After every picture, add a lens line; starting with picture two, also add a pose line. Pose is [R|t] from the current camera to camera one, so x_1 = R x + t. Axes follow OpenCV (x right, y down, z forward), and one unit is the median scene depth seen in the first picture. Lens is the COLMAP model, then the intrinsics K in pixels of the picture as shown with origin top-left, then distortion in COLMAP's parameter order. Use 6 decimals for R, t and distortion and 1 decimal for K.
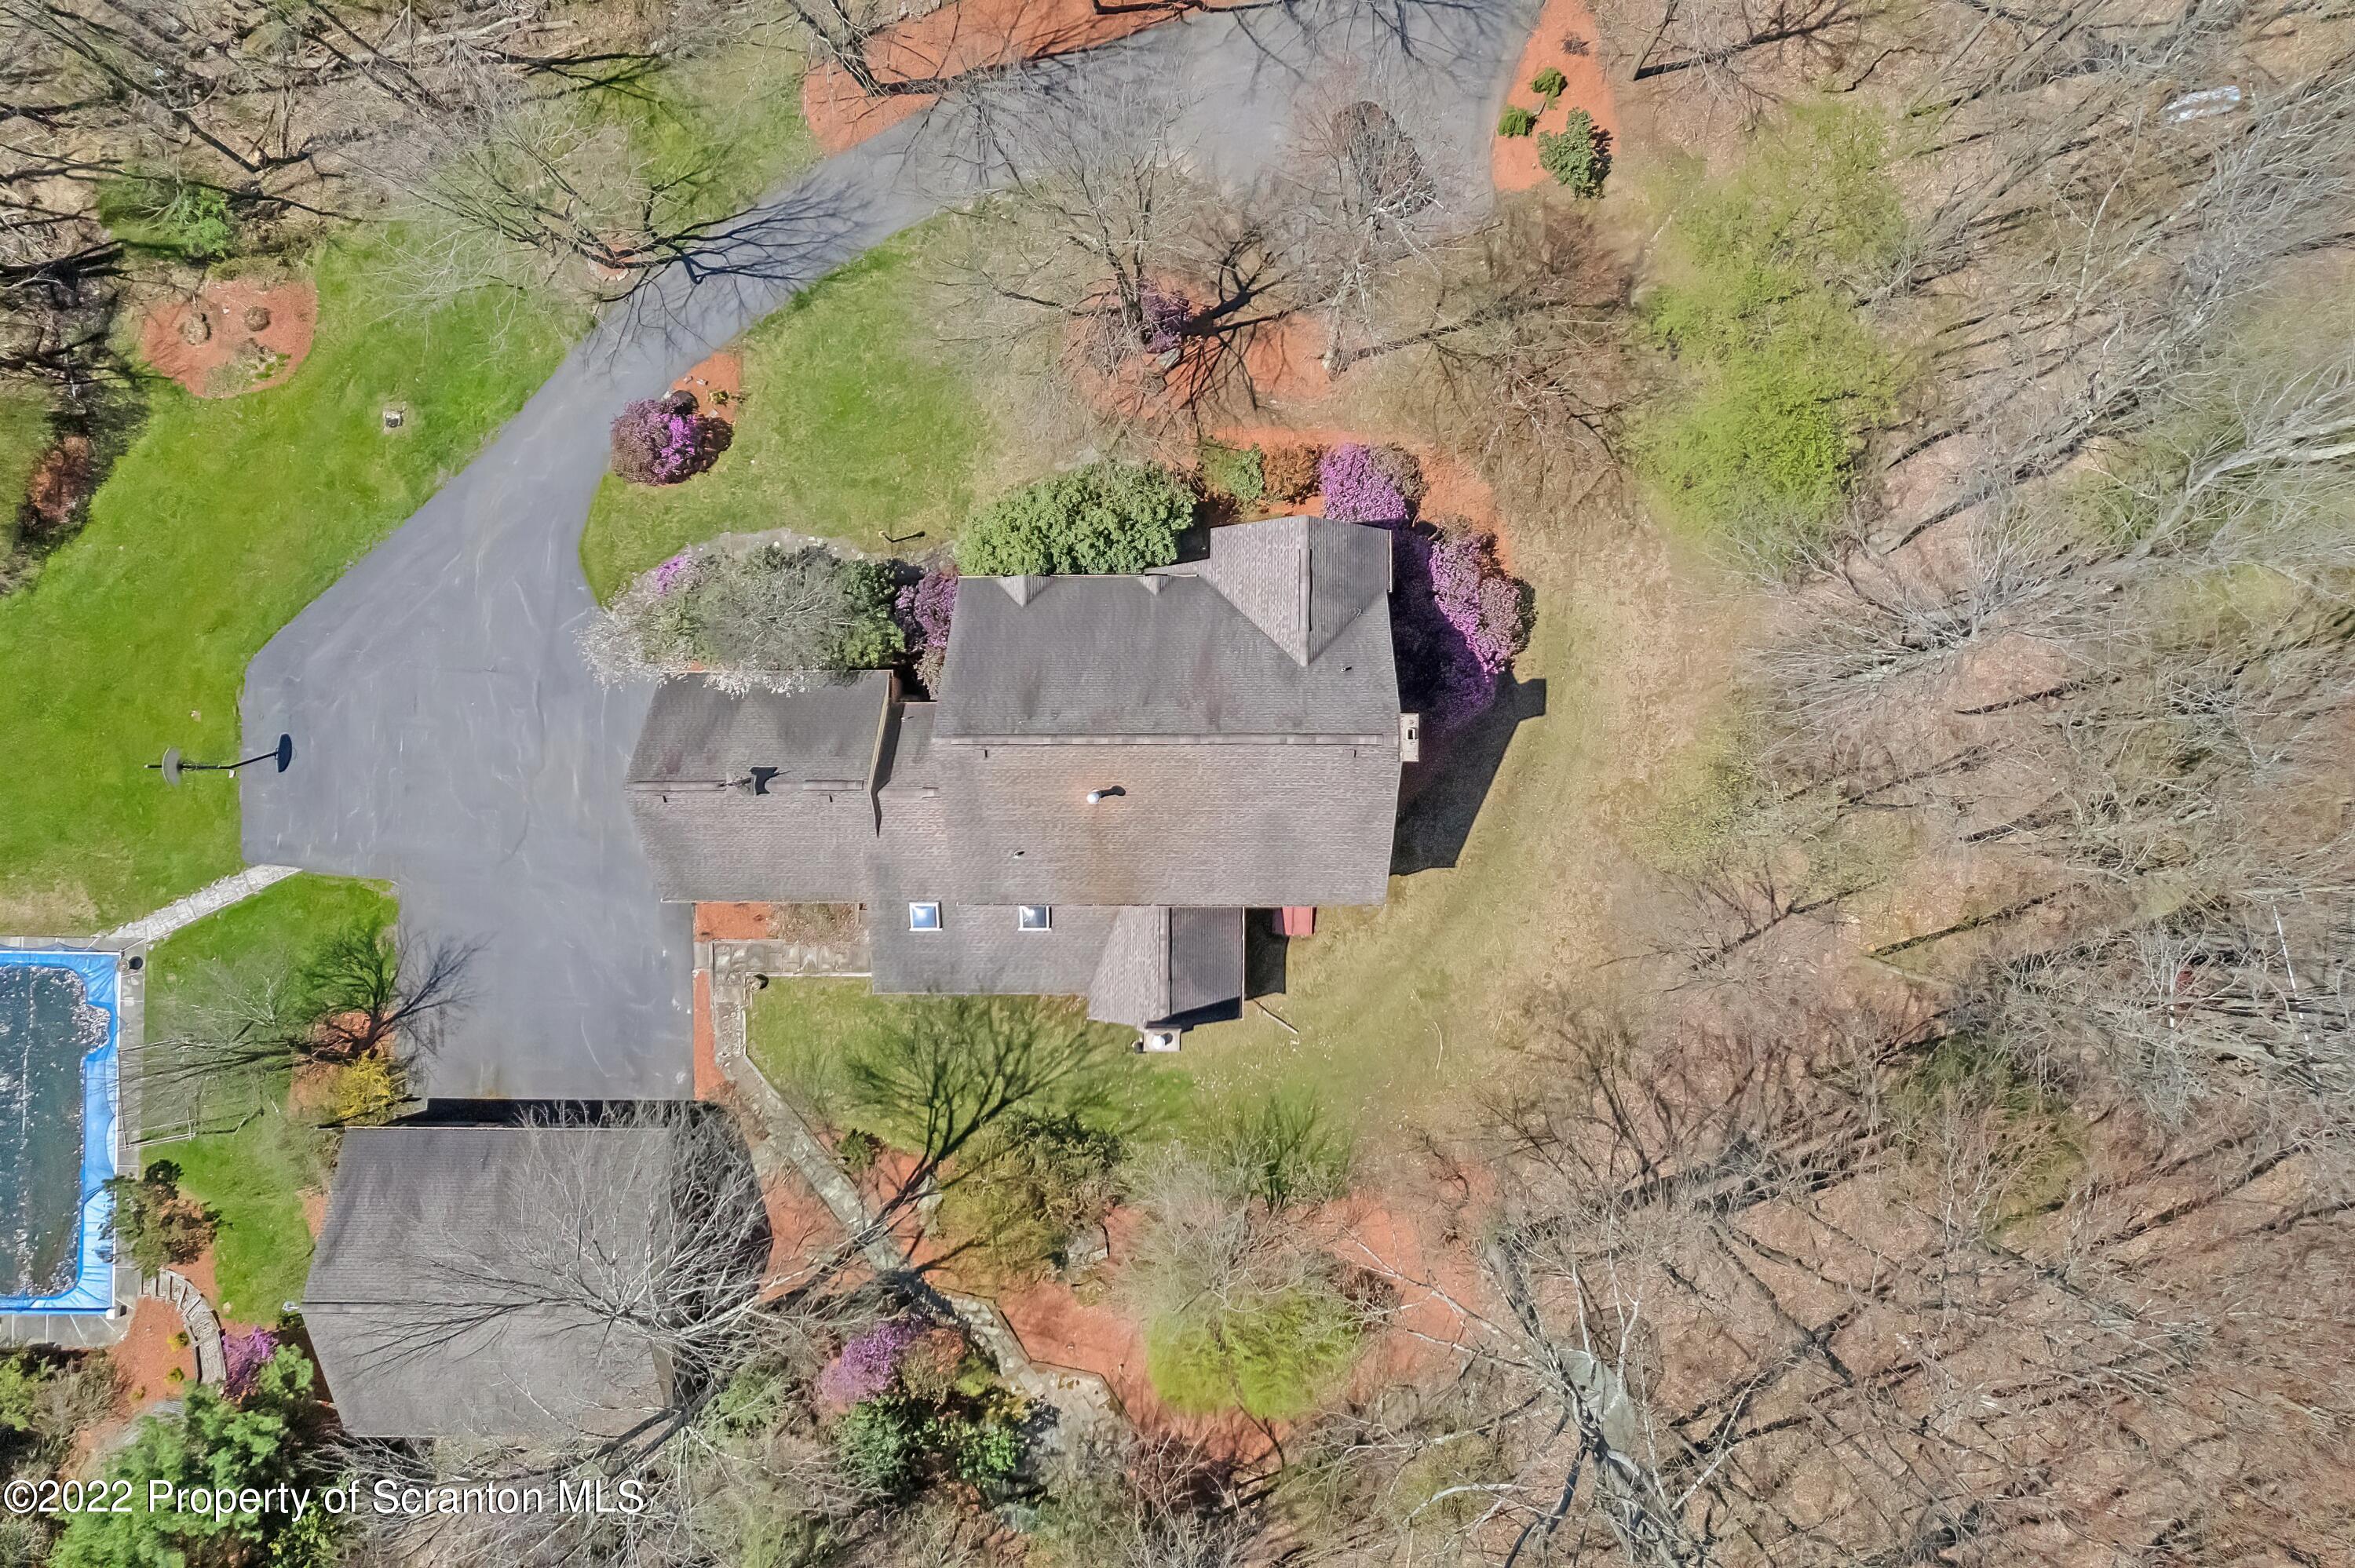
lens RADIAL K [[1457.0, 0, 1165.1], [0, 1457.0, 794.8], [0, 0, 1]] dist [0.002735, 0.005808]
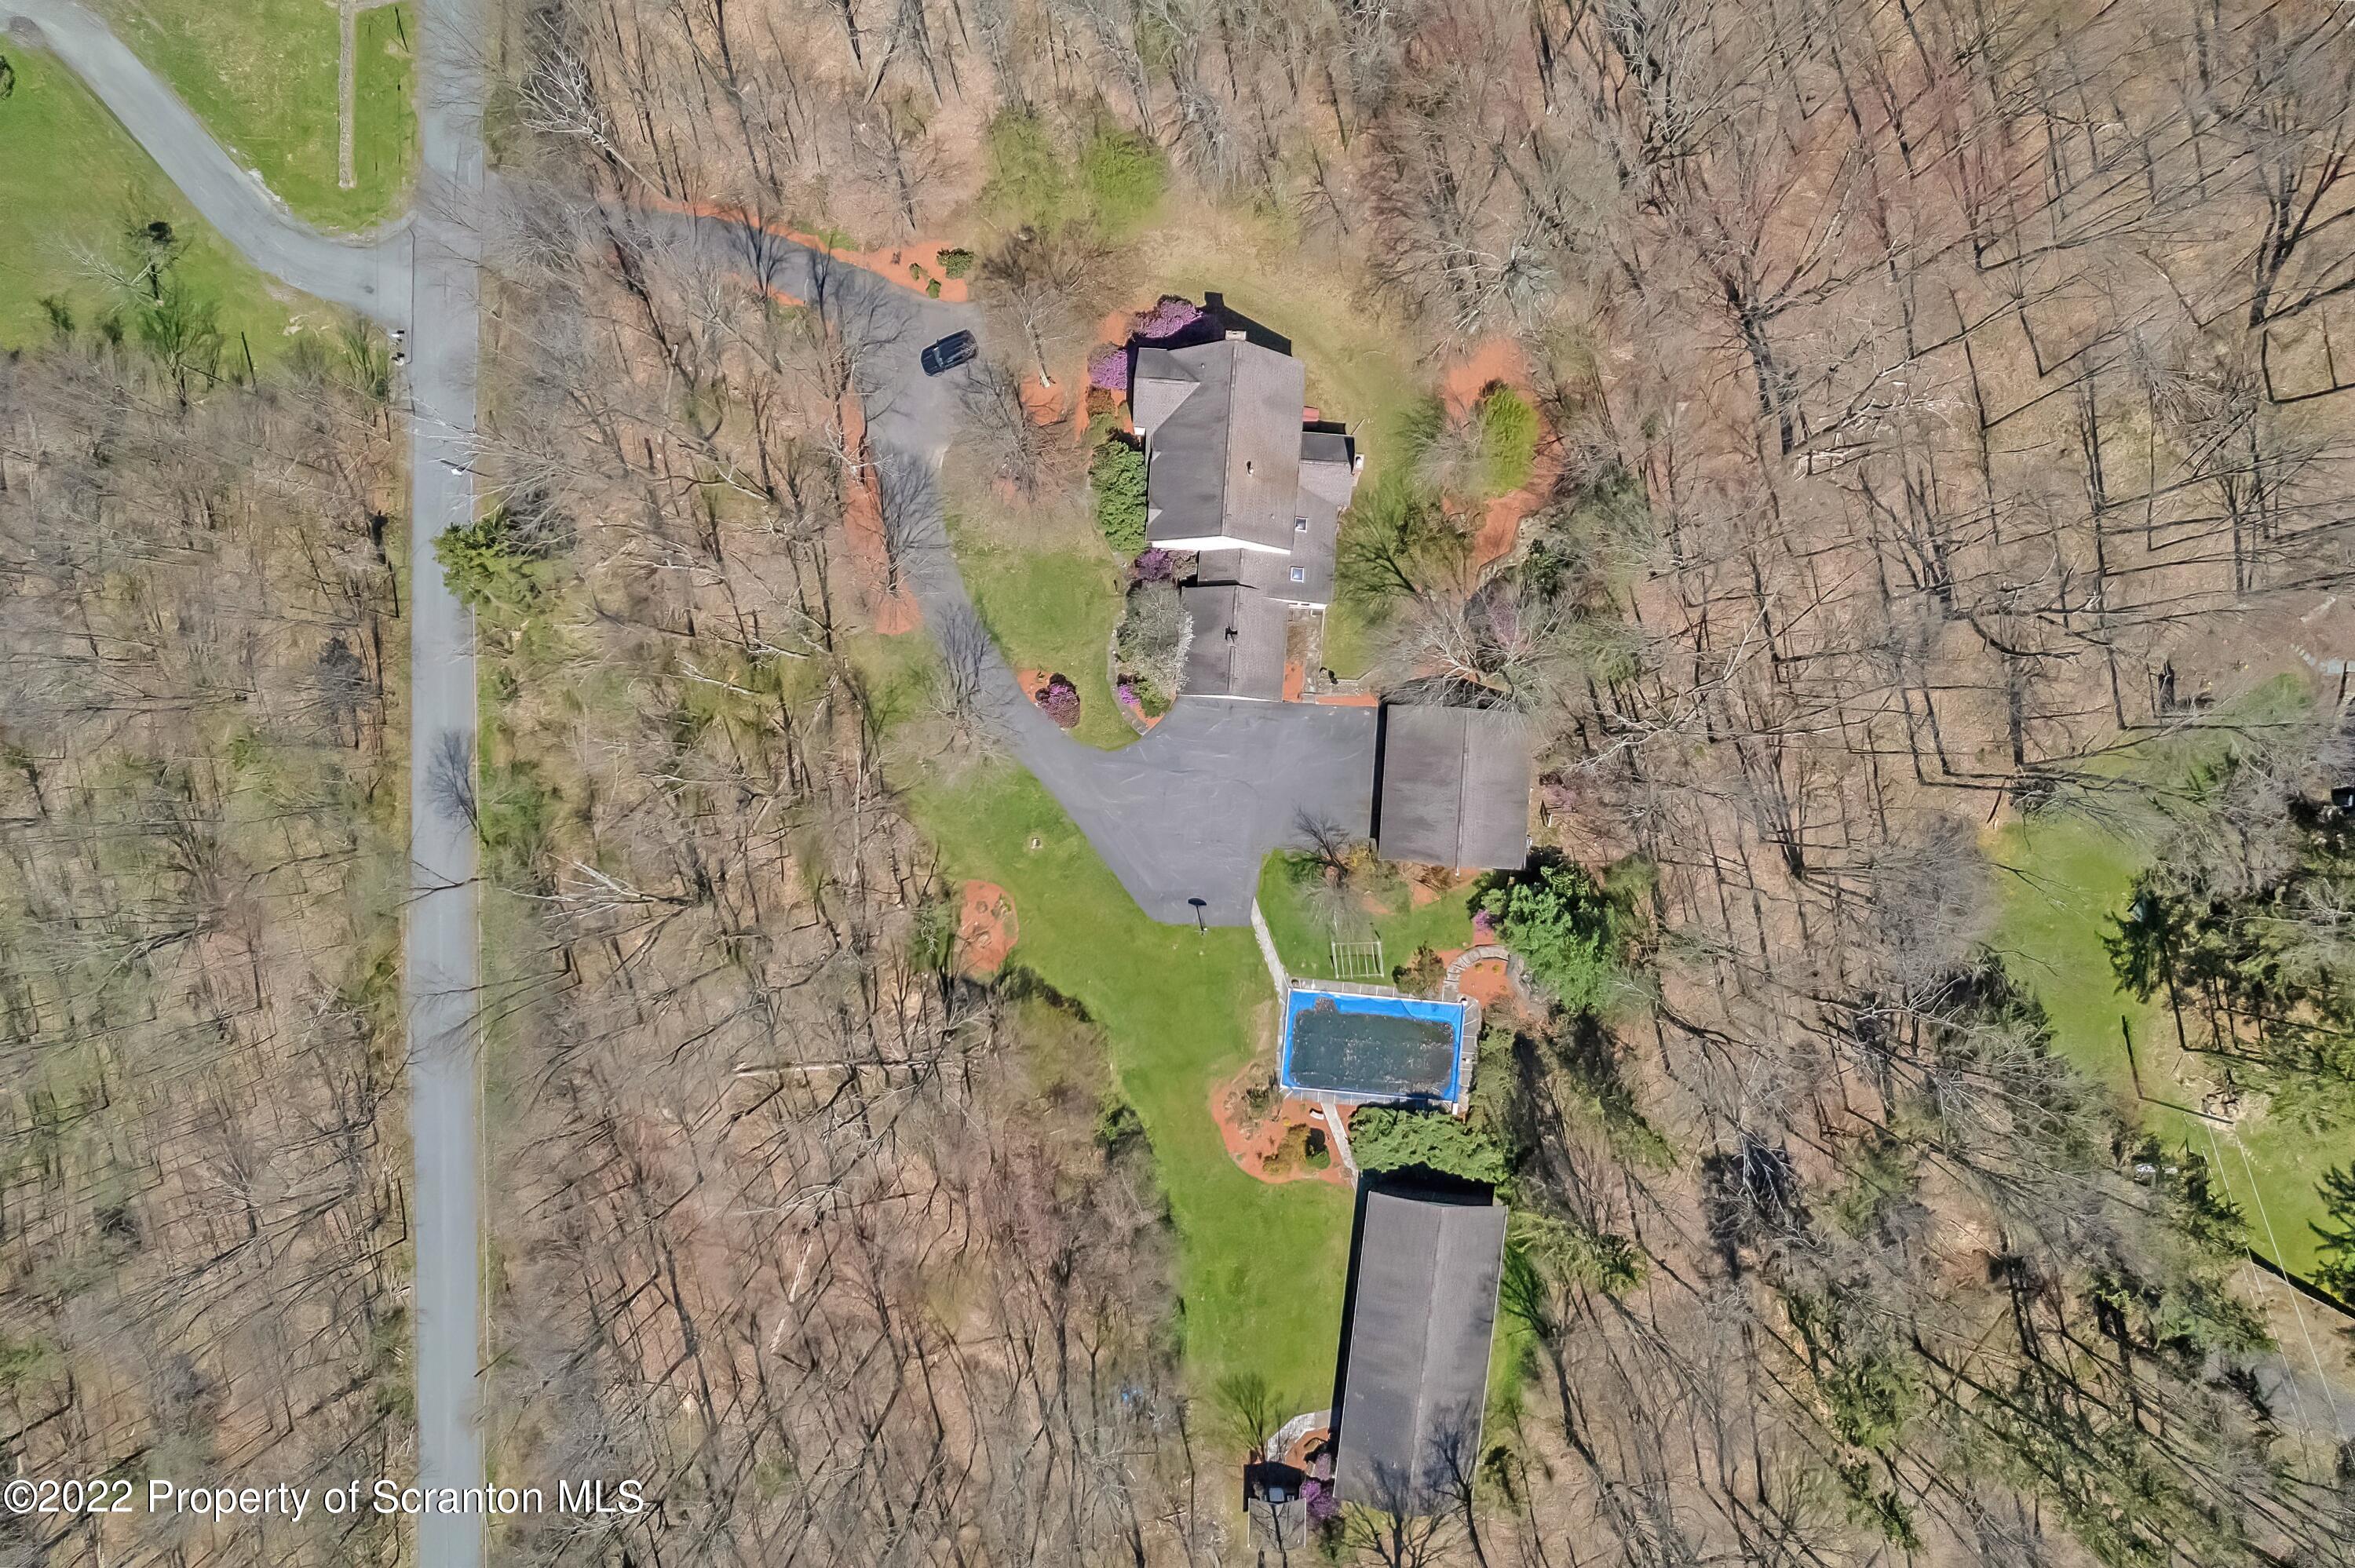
lens RADIAL K [[1457.0, 0, 1167.9], [0, 1457.0, 772.4], [0, 0, 1]] dist [0.002735, 0.005808]
pose [[0.069881, -0.996504, 0.045781, -0.540555], [0.997424, 0.069054, -0.019408, -0.044583], [0.016179, 0.047019, 0.998763, -1.100426]]
